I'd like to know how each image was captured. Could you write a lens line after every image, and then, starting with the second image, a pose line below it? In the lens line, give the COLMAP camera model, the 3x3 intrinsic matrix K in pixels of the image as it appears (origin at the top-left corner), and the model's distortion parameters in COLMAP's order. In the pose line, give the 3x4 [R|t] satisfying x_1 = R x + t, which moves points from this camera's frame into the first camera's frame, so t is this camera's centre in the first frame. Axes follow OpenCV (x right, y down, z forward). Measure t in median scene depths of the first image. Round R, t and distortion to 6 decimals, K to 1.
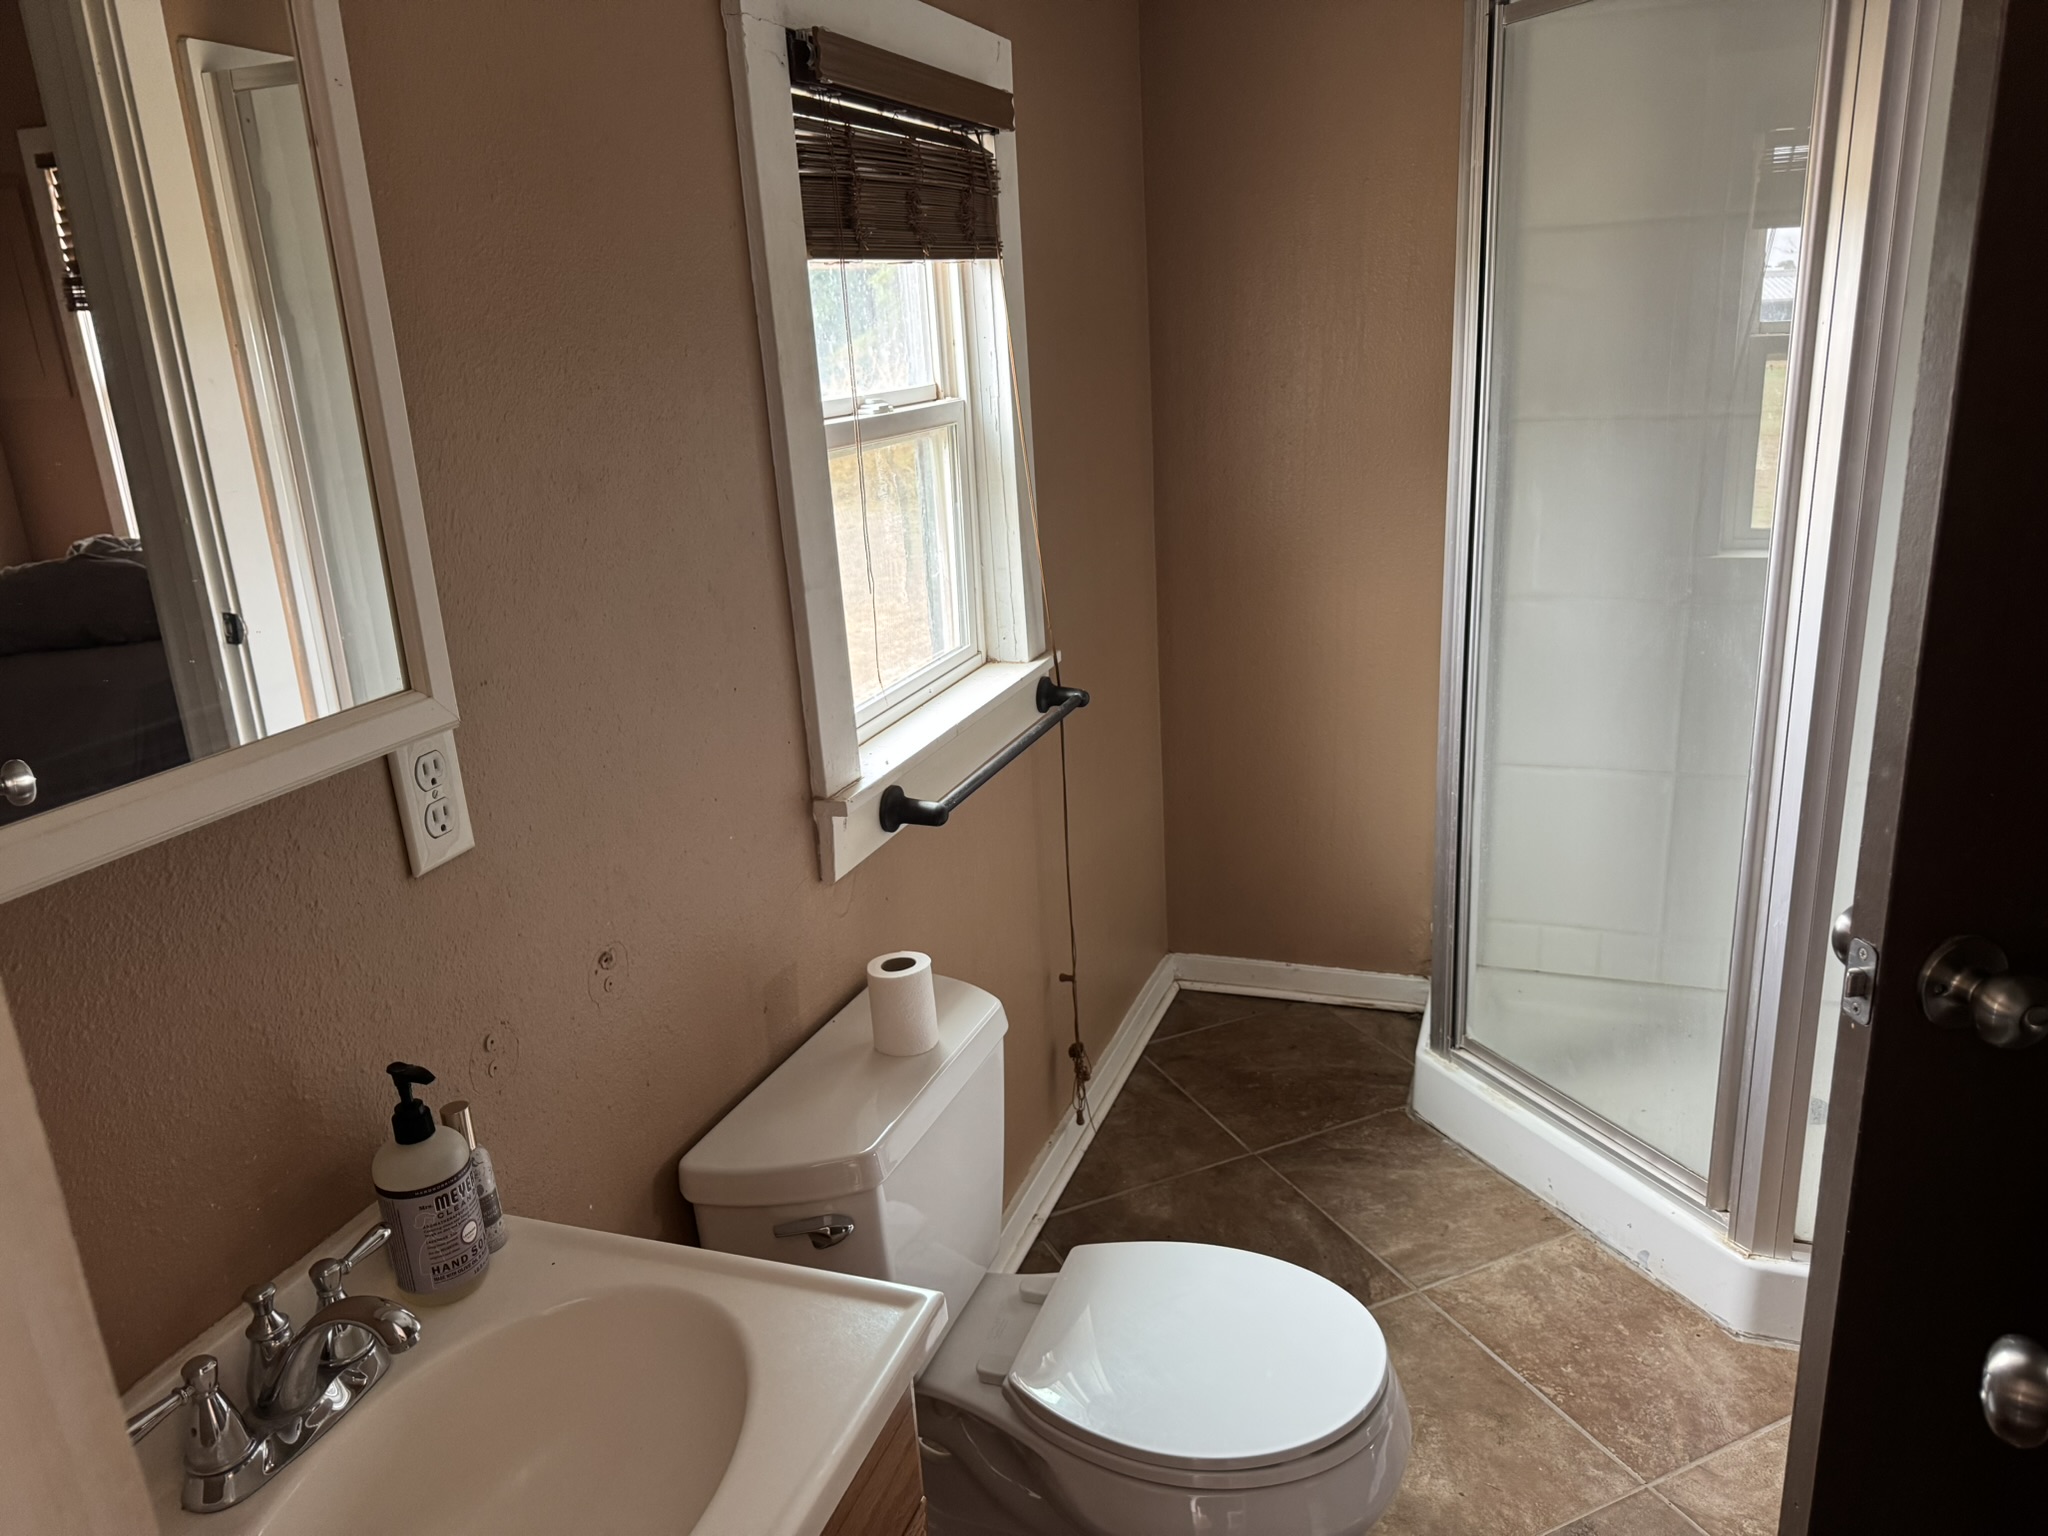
lens RADIAL K [[1429.7, 0, 1000.6], [0, 1429.7, 777.9], [0, 0, 1]] dist [0.101156, -0.160108]
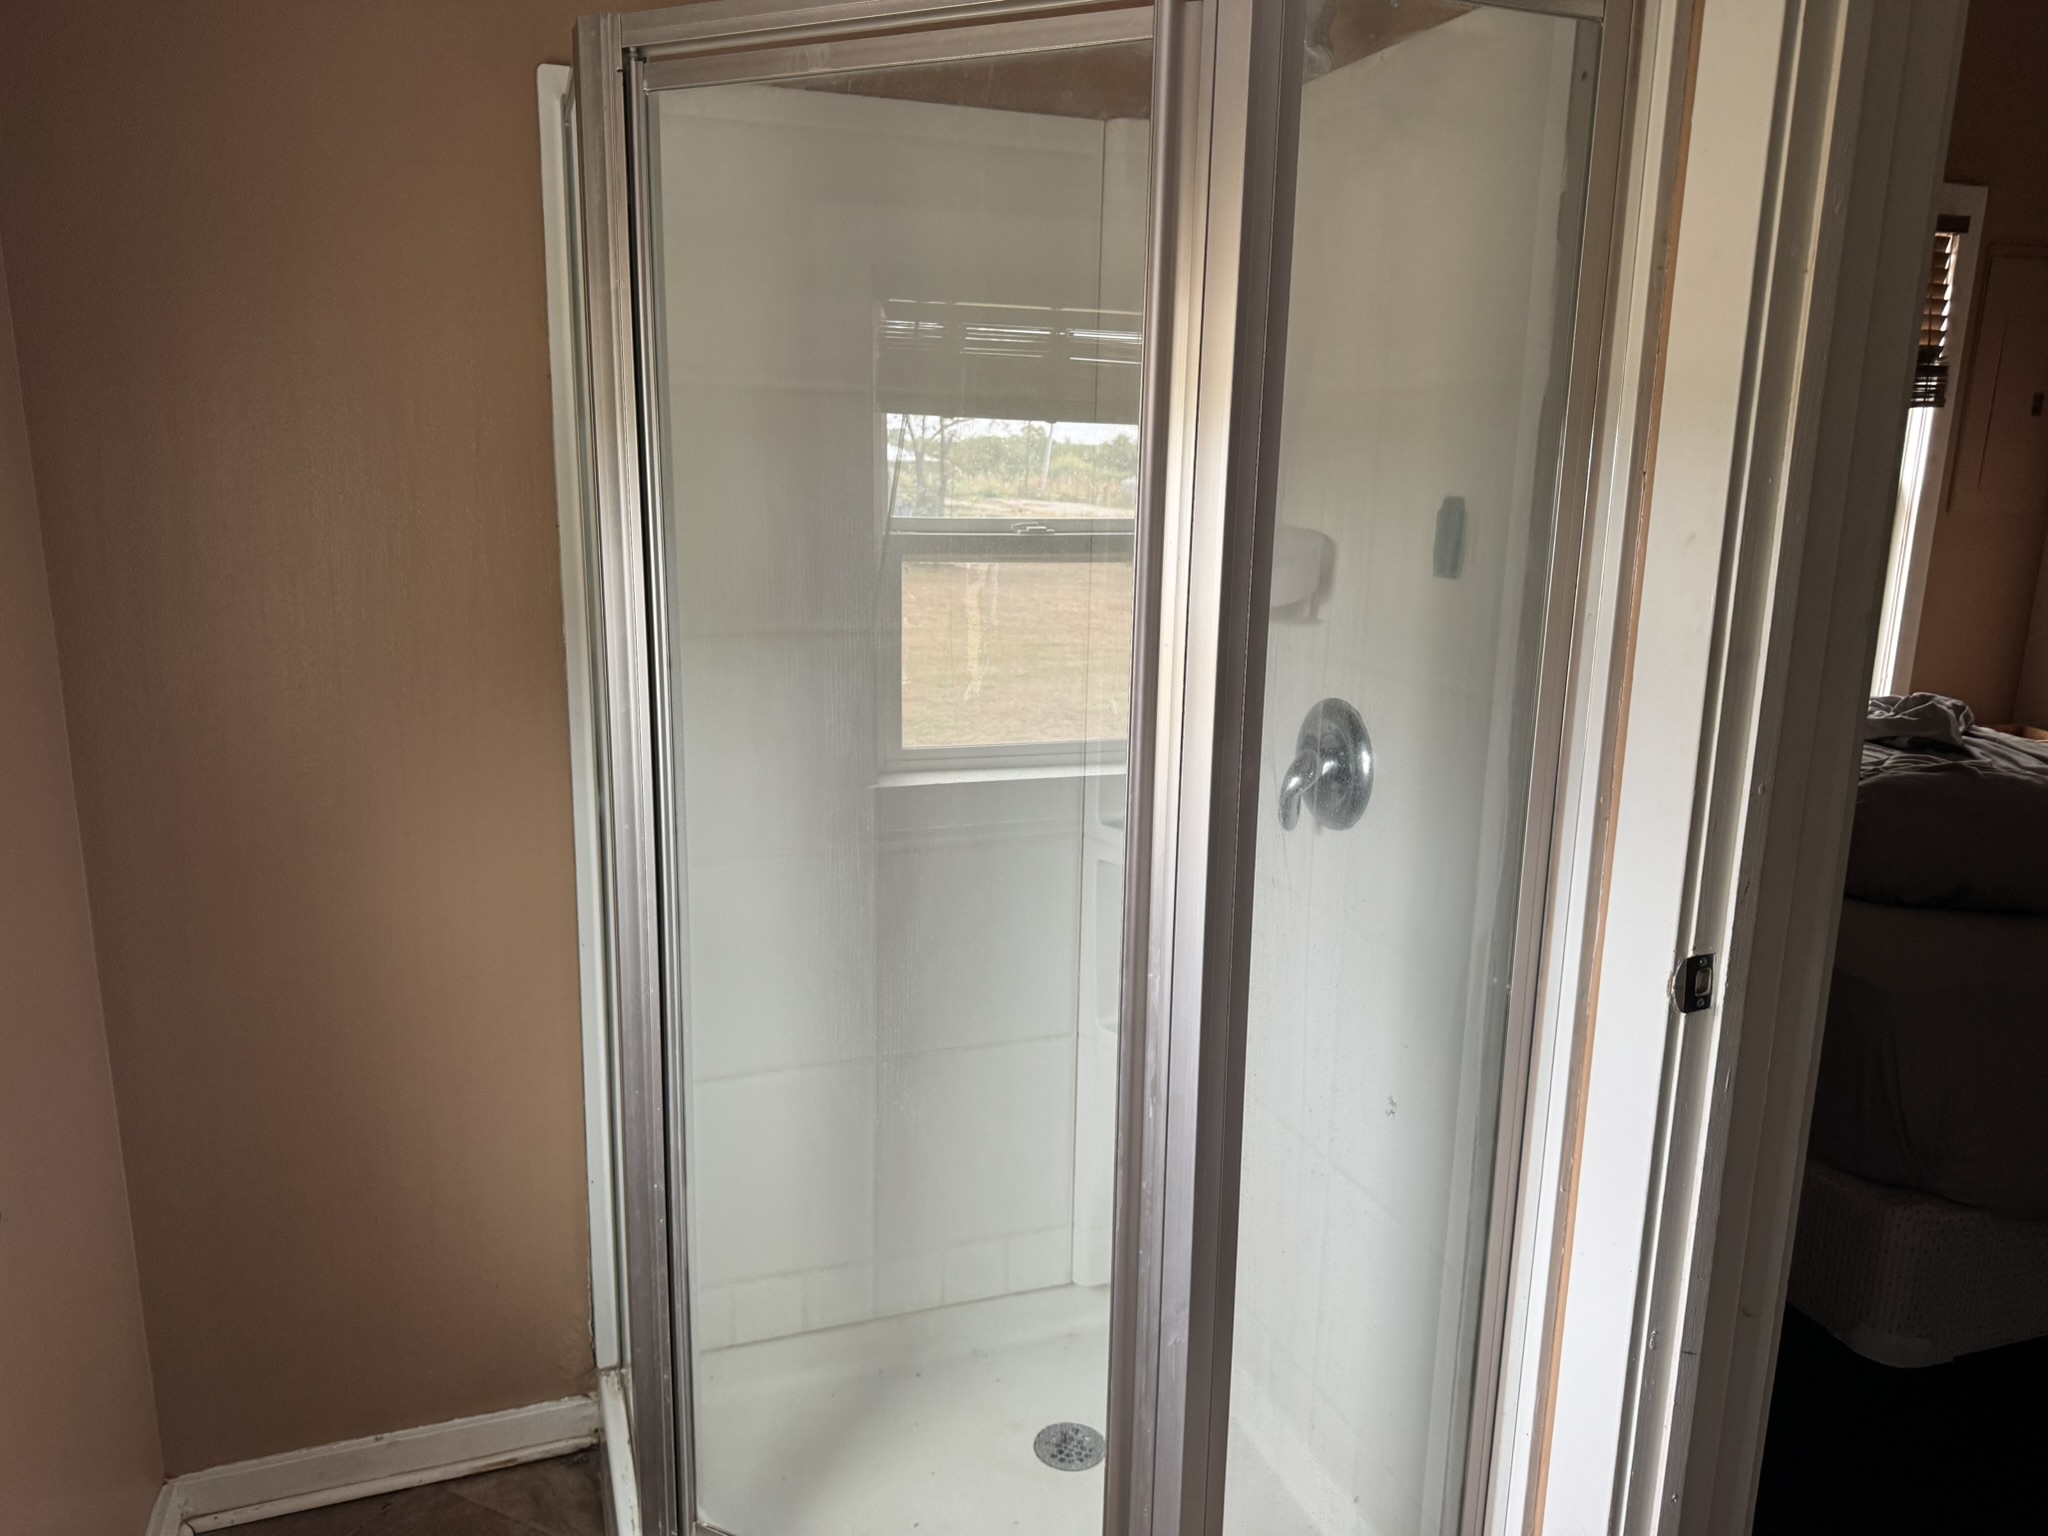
lens RADIAL K [[1447.7, 0, 1030.3], [0, 1447.7, 765.0], [0, 0, 1]] dist [-0.022172, -0.001132]
pose [[0.746030, -0.056541, 0.663507, 0.008389], [0.122882, 0.990966, -0.053720, -0.109627], [-0.654476, 0.121609, 0.746239, 0.316253]]
